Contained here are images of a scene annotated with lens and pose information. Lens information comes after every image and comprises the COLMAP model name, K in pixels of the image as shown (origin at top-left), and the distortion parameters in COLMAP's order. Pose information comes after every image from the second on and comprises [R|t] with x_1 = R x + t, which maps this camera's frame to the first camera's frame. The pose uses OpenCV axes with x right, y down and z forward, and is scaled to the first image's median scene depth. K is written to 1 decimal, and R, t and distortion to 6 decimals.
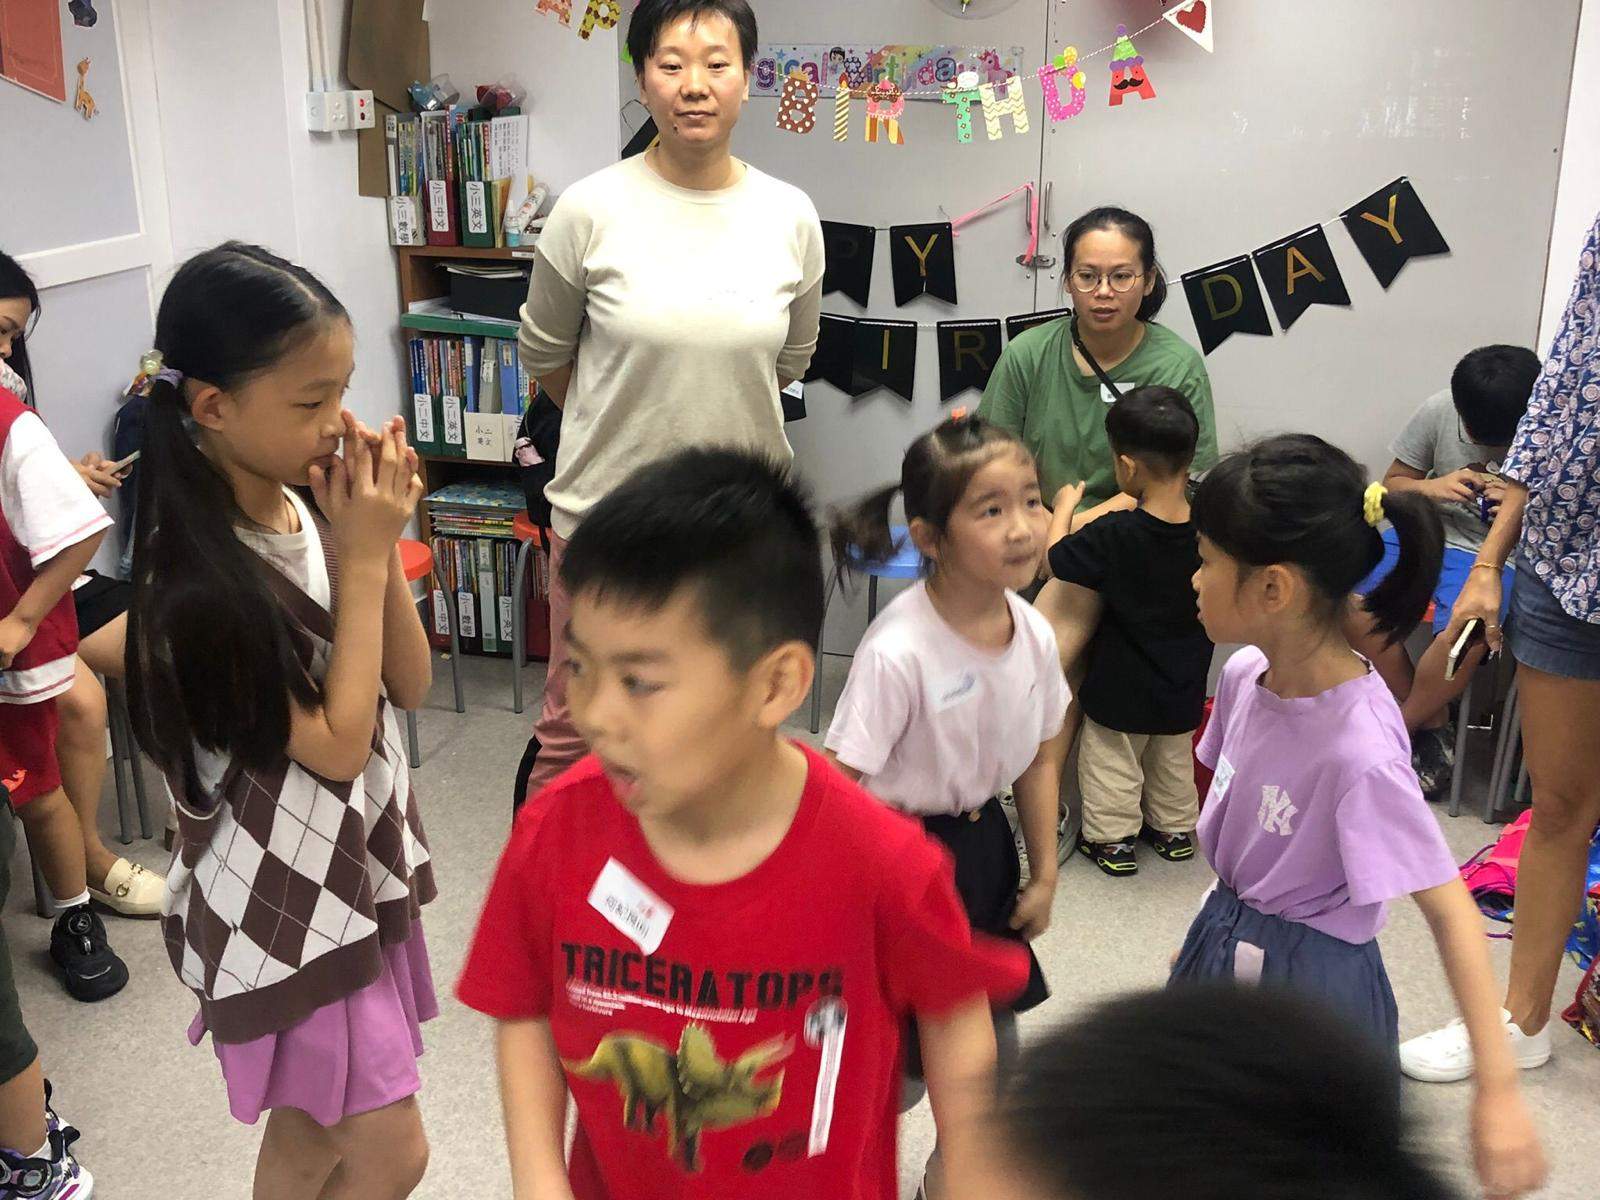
lens RADIAL K [[1611.4, 0, 807.9], [0, 1611.4, 573.4], [0, 0, 1]] dist [0.135123, -0.427032]
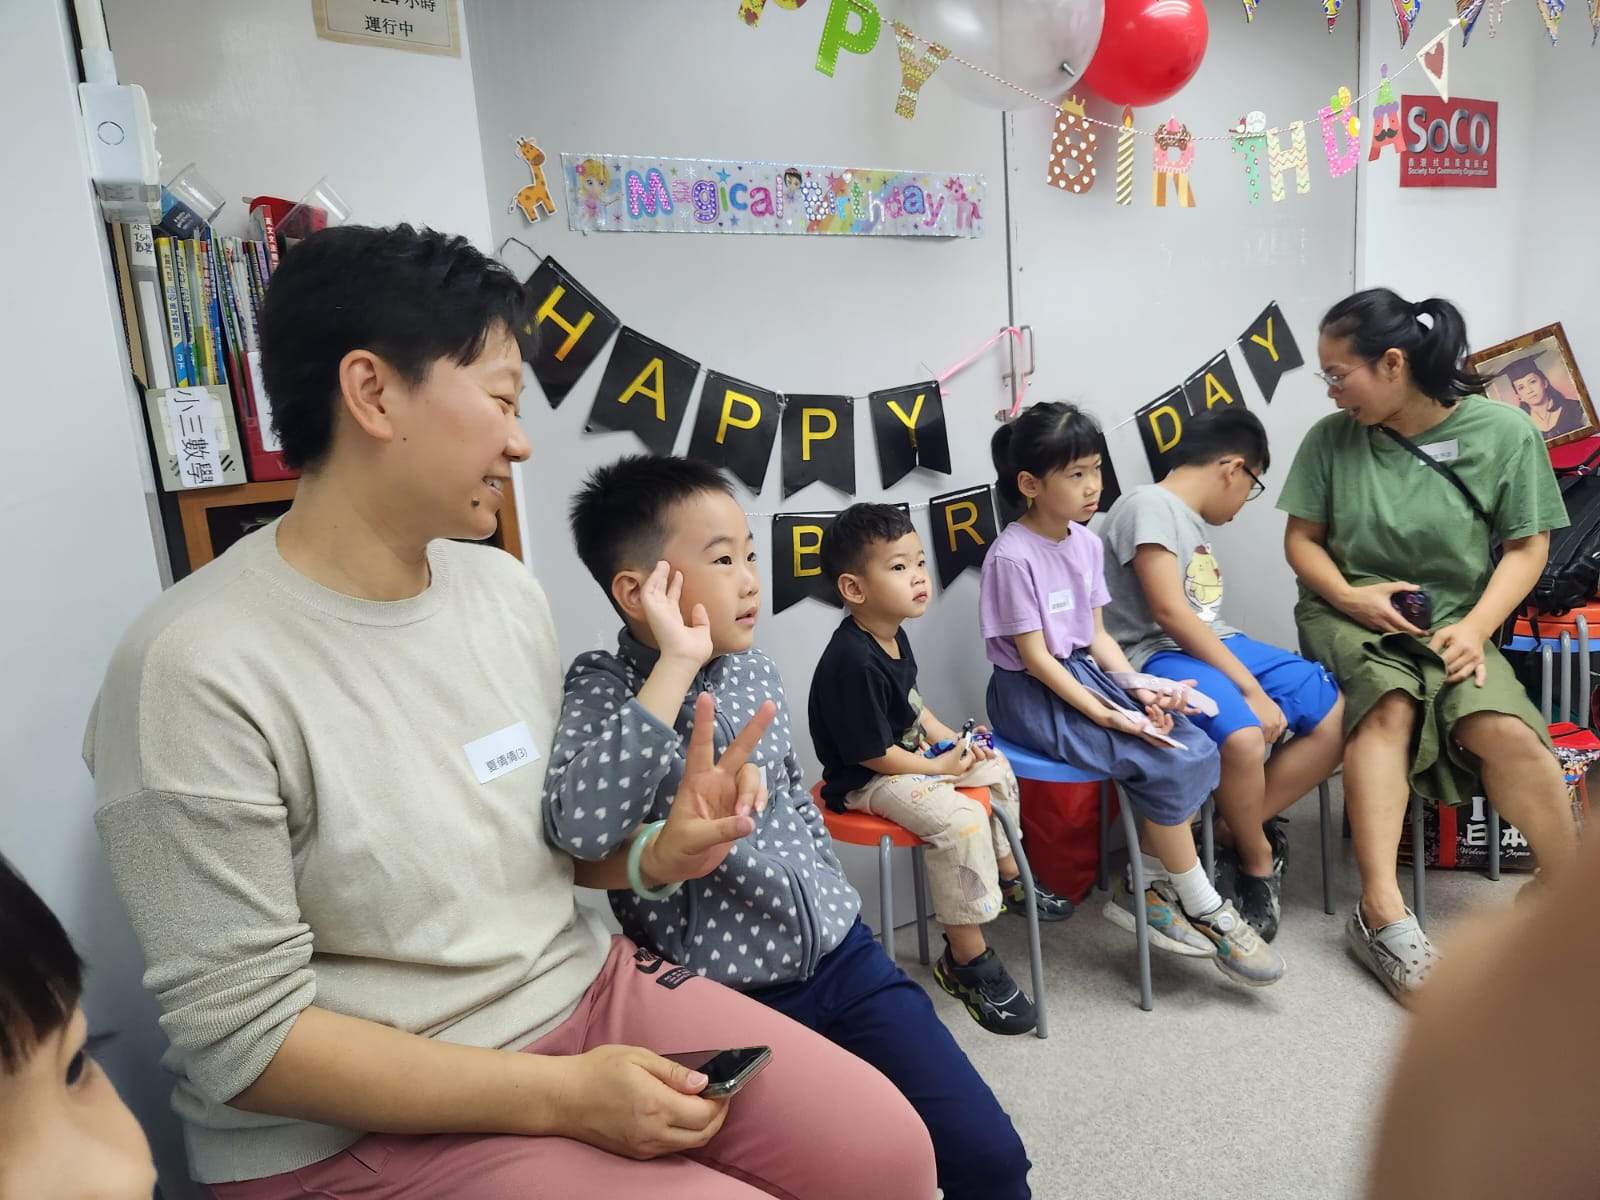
lens RADIAL K [[1044.6, 0, 800.0], [0, 1044.6, 600.0], [0, 0, 1]] dist [0.018894, -0.003688]
pose [[0.688935, -0.187523, 0.700145, -0.371003], [0.295792, 0.954597, -0.035382, -0.110697], [-0.661721, 0.231473, 0.713123, 0.699779]]
